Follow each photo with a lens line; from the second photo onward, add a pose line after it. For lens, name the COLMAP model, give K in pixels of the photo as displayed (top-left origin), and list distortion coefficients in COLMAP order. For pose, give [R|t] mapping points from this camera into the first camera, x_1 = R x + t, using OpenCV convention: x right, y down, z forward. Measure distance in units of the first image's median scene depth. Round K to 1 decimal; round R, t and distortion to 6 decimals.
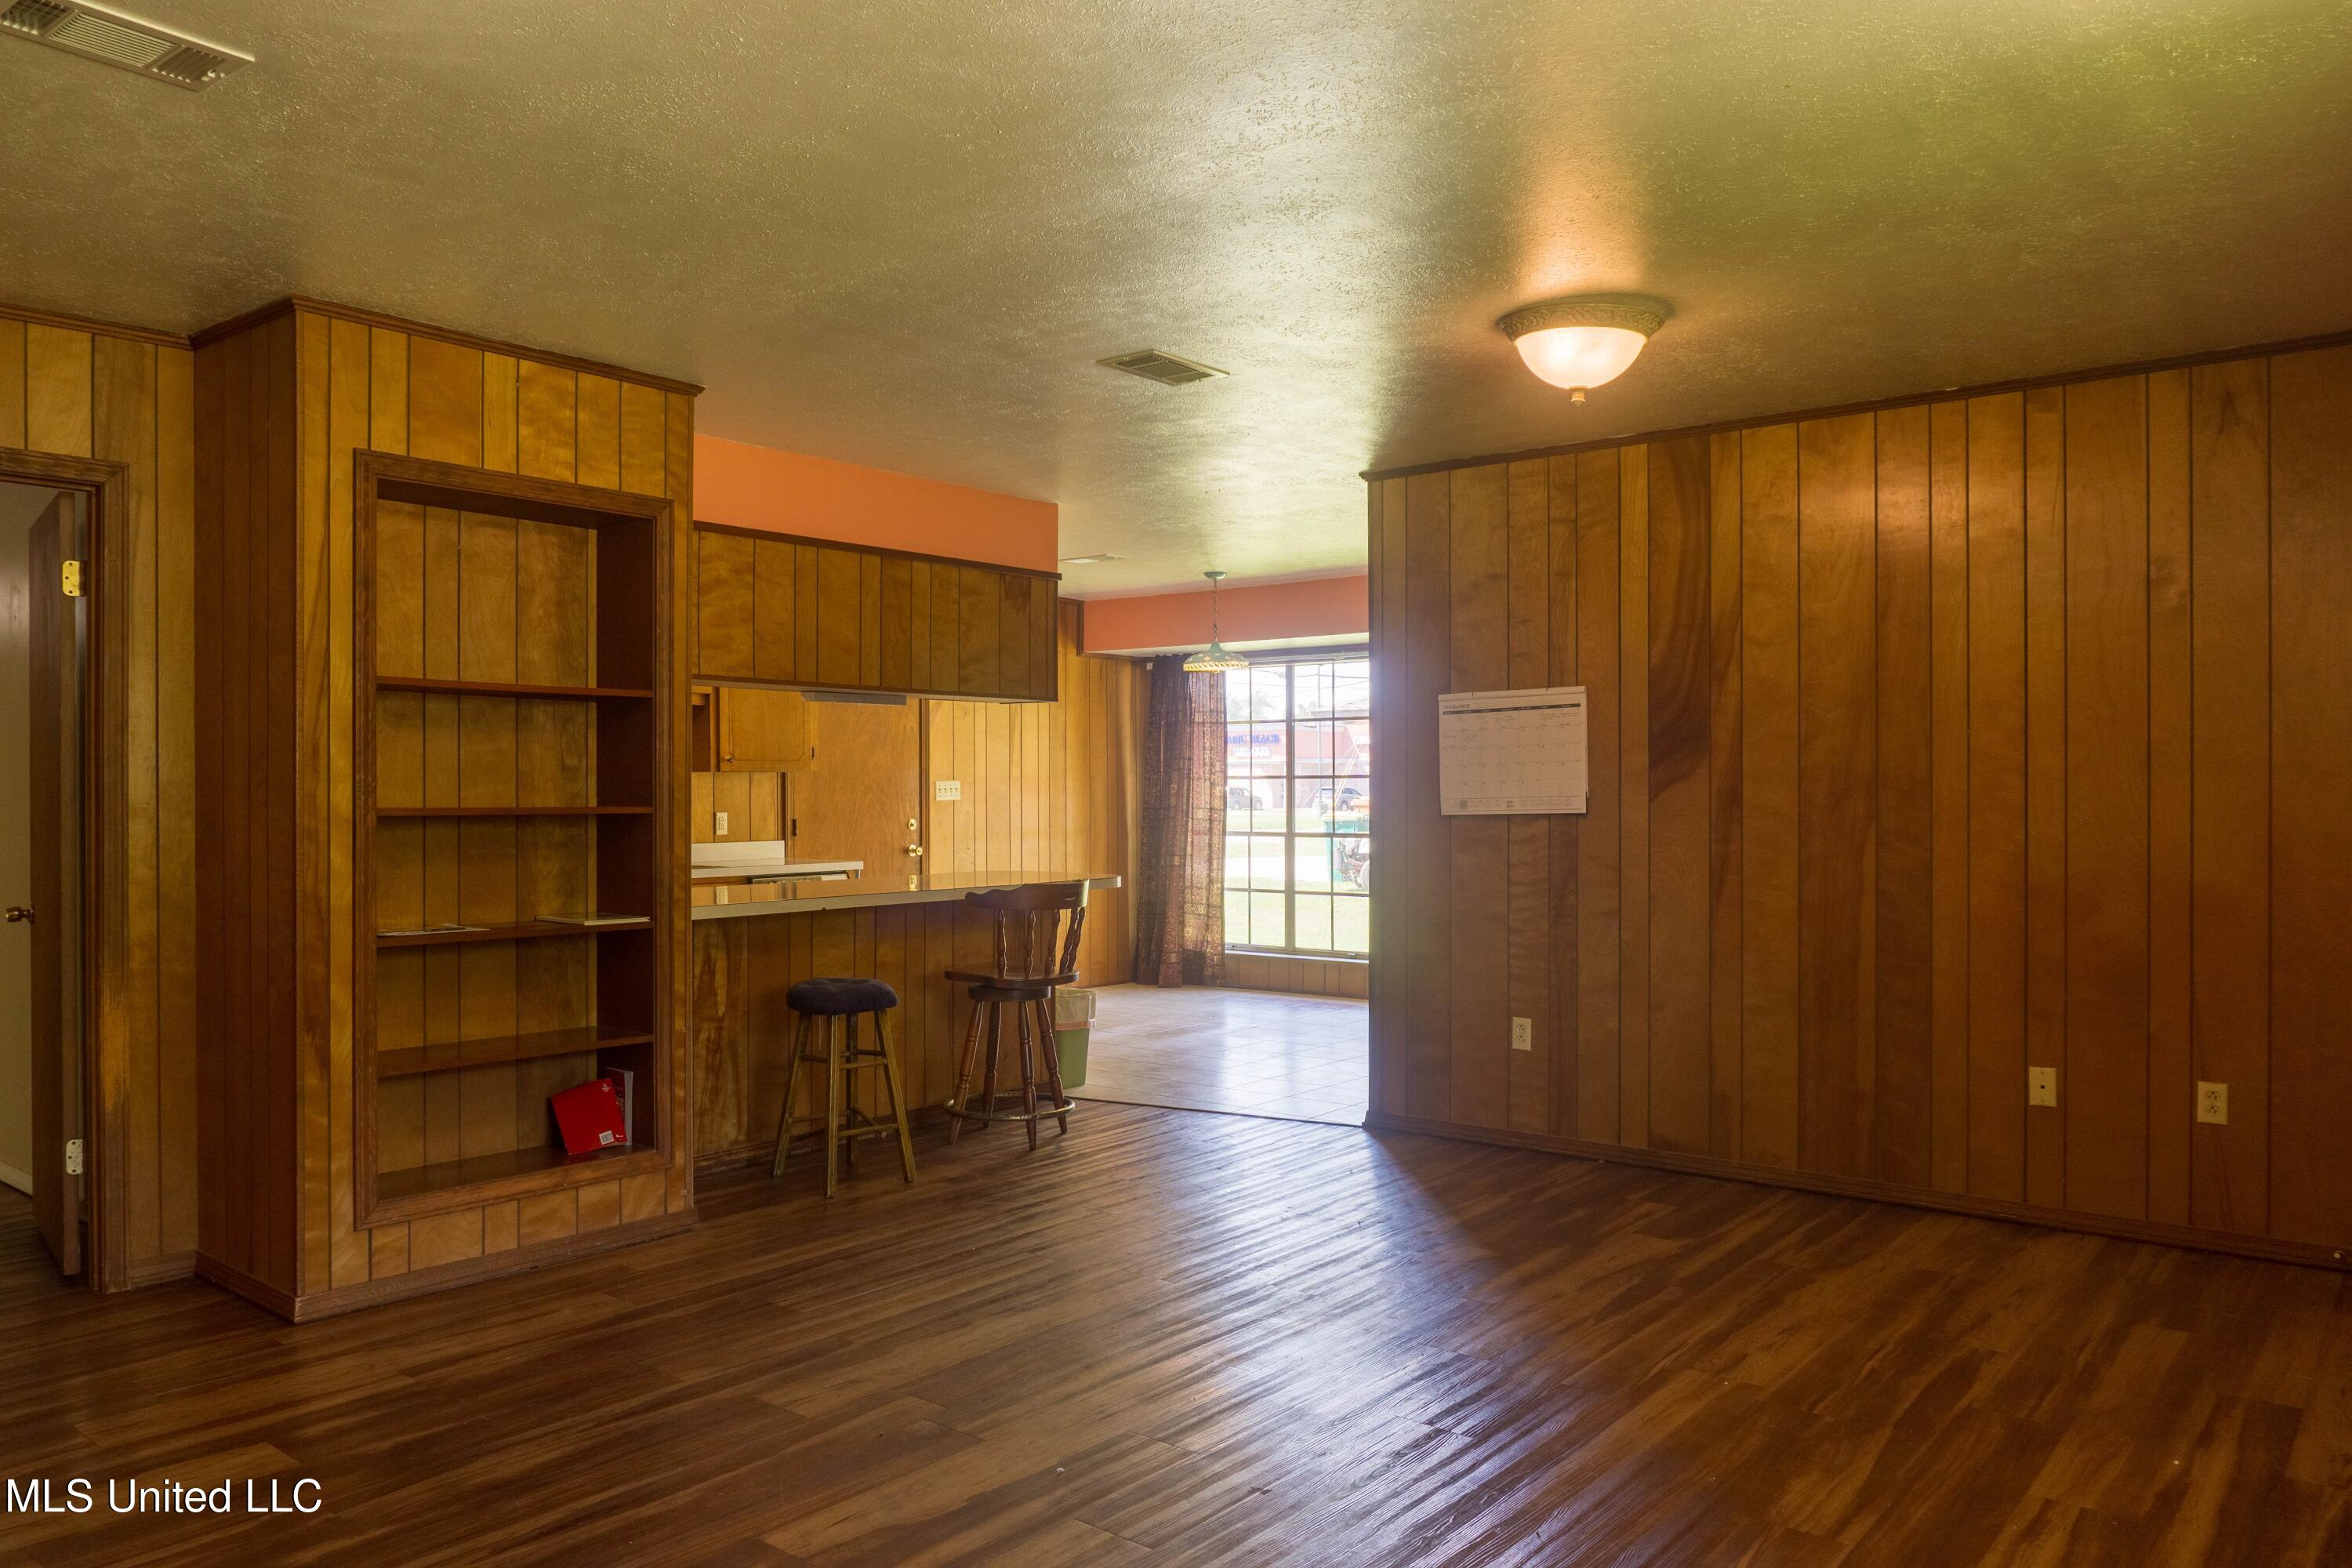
lens RADIAL K [[1614.3, 0, 1111.7], [0, 1614.3, 829.6], [0, 0, 1]] dist [-0.001675, -0.001345]
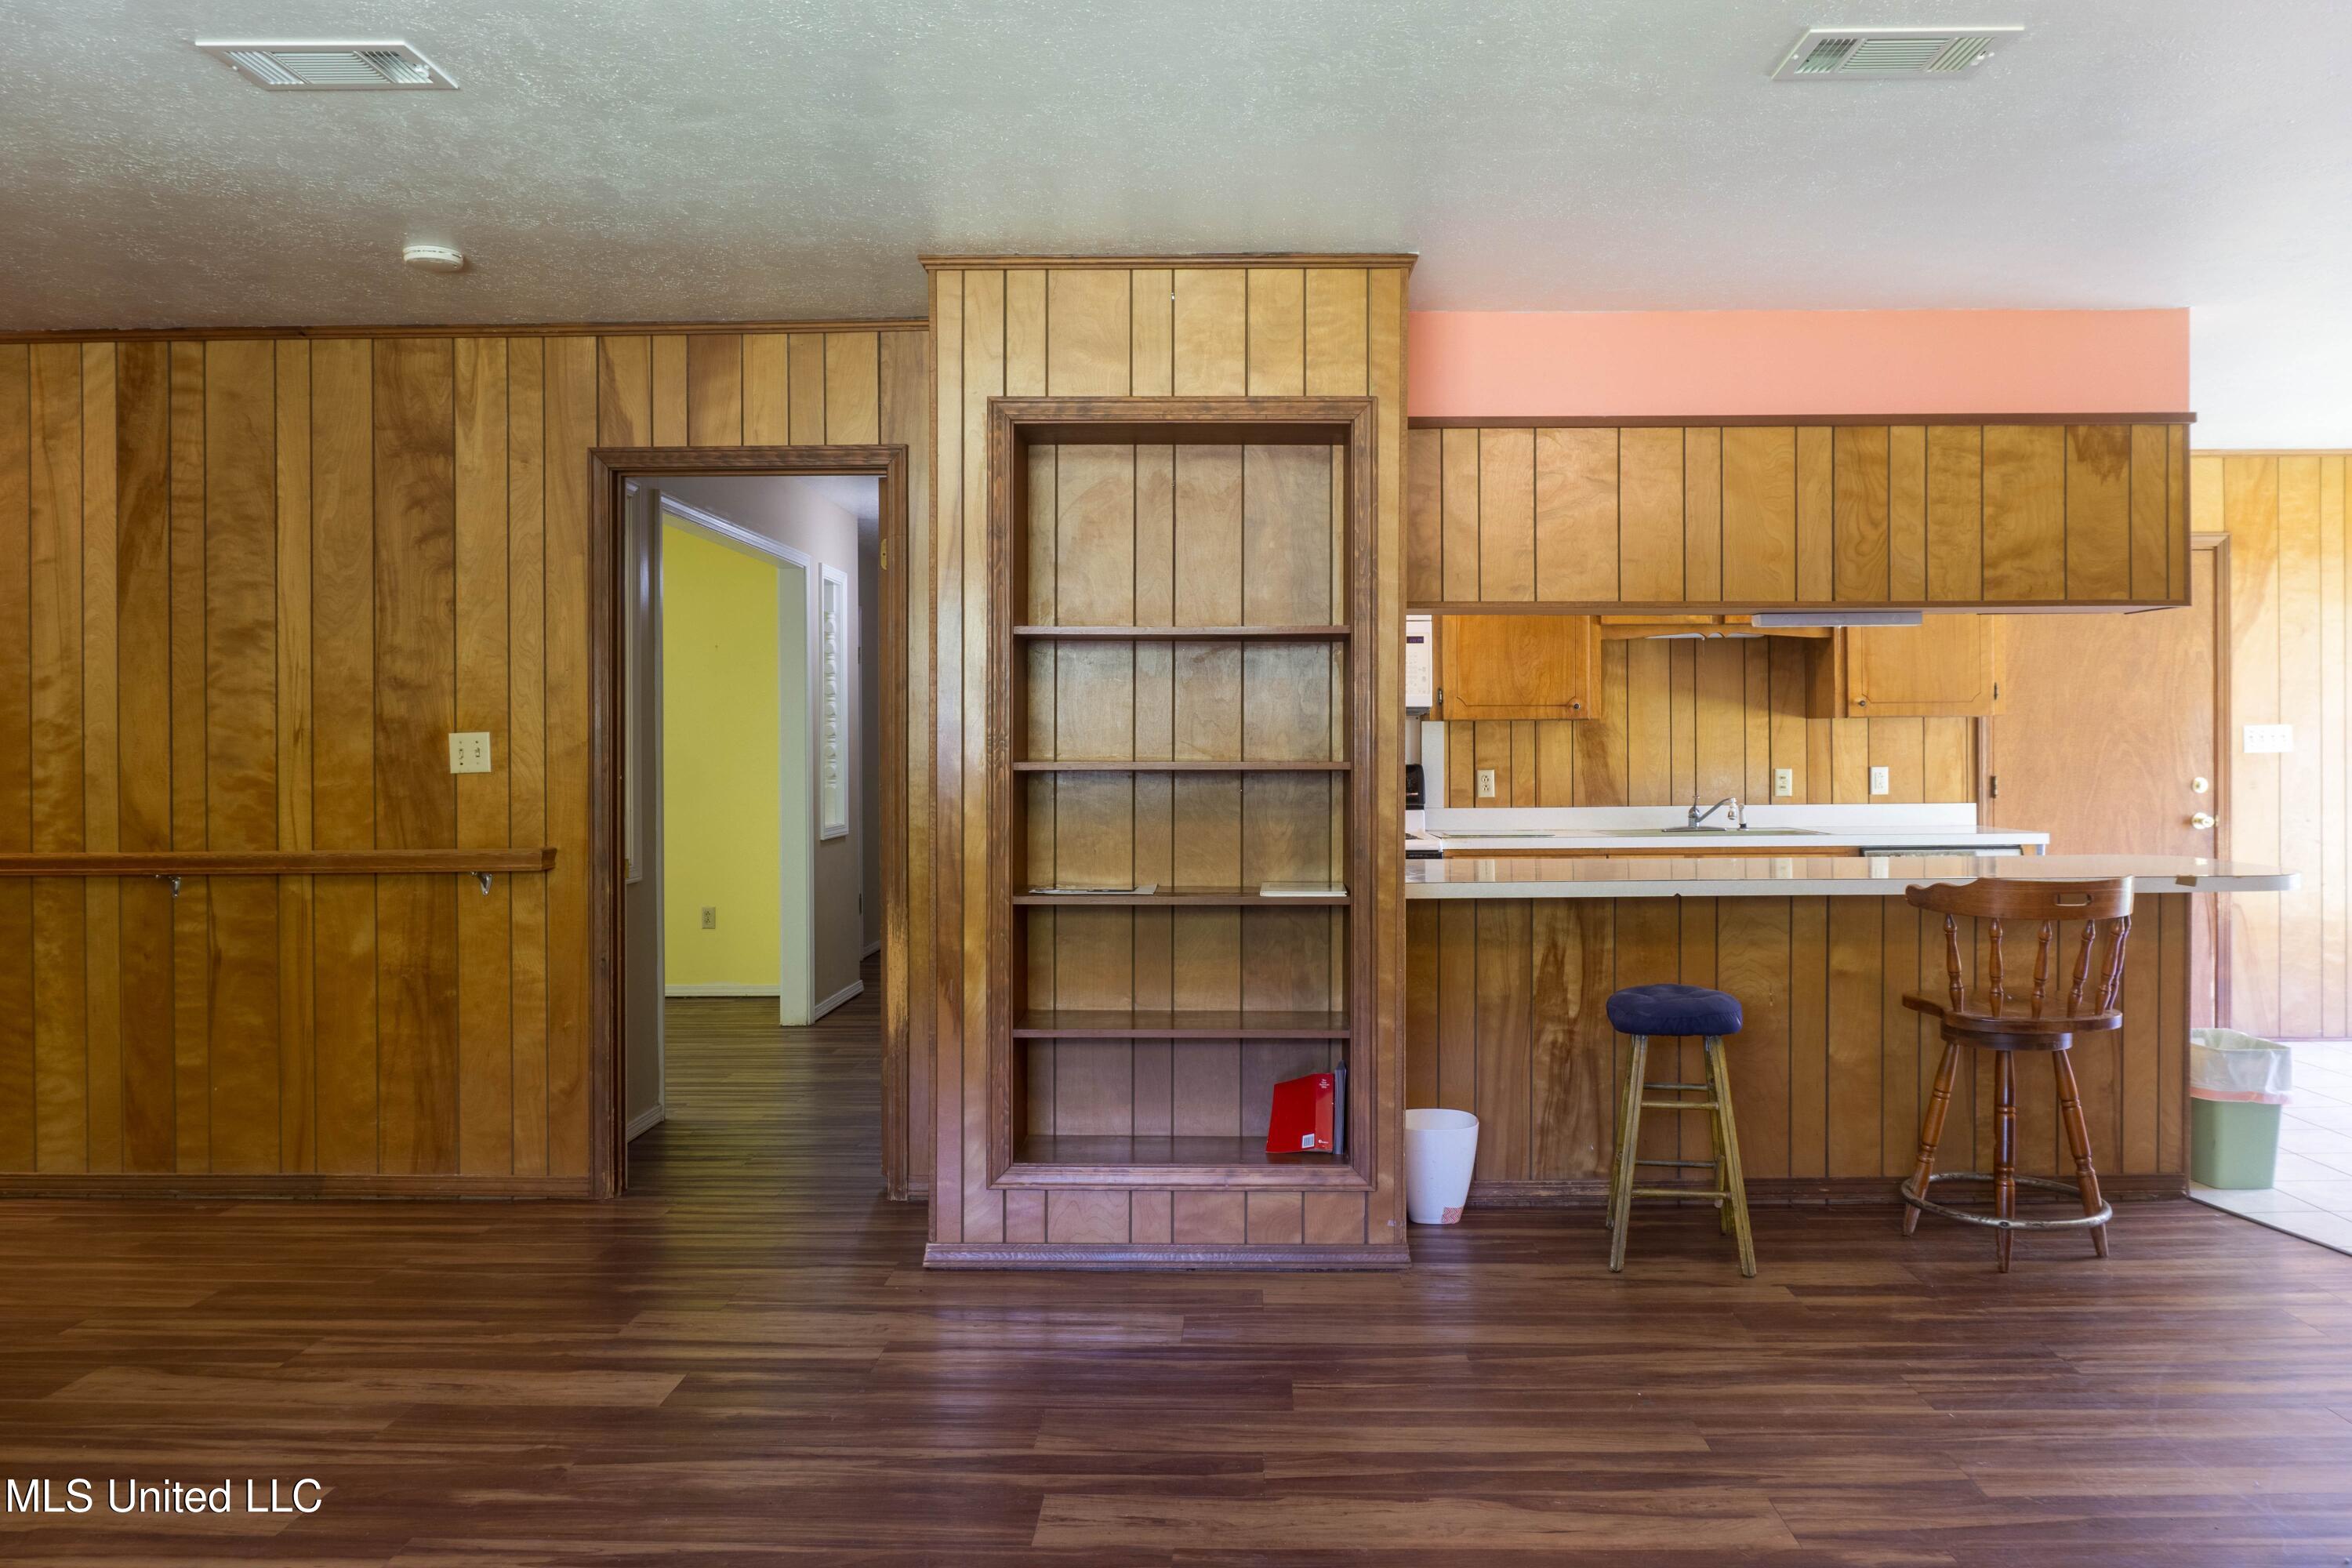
lens RADIAL K [[1645.7, 0, 1176.0], [0, 1645.7, 784.0], [0, 0, 1]] dist [-0.013564, -0.003403]
pose [[0.646657, 0.017661, -0.762576, 0.311871], [-0.015008, 0.999833, 0.010429, -0.010242], [0.762633, 0.004700, 0.646814, 0.364560]]
